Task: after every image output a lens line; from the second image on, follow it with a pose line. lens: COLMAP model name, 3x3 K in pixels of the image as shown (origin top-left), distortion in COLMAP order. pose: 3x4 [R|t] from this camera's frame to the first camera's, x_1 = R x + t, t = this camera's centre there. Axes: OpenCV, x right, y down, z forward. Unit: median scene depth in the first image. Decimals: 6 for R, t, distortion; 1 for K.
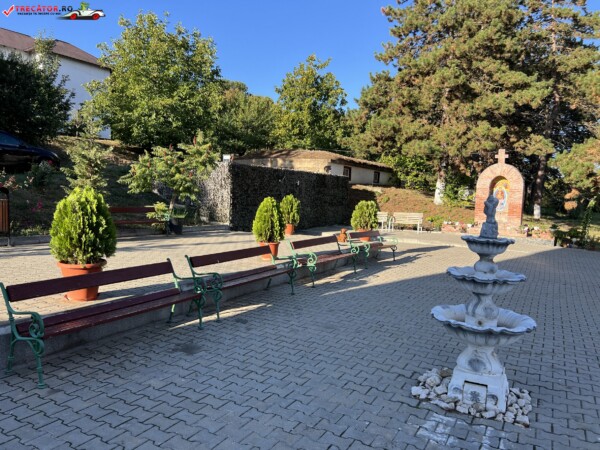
lens RADIAL K [[451.6, 0, 304.7], [0, 451.6, 229.6], [0, 0, 1]] dist [0.049856, -0.054407]
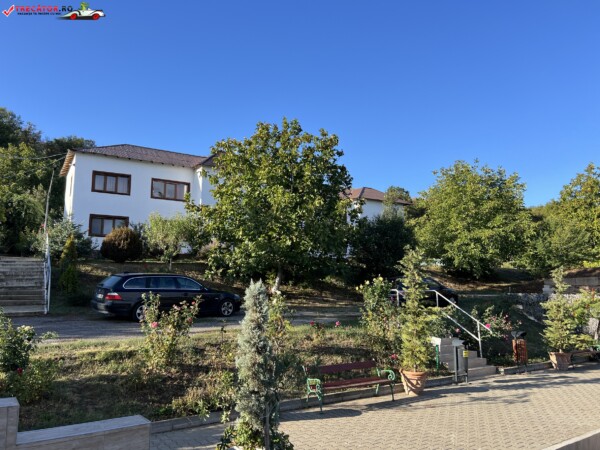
lens RADIAL K [[451.6, 0, 302.1], [0, 451.6, 226.4], [0, 0, 1]] dist [0.049856, -0.054407]
pose [[0.902221, -0.093061, -0.421114, -0.280549], [-0.002960, 0.975083, -0.221822, -0.045437], [0.431264, 0.201379, 0.879465, -0.268585]]
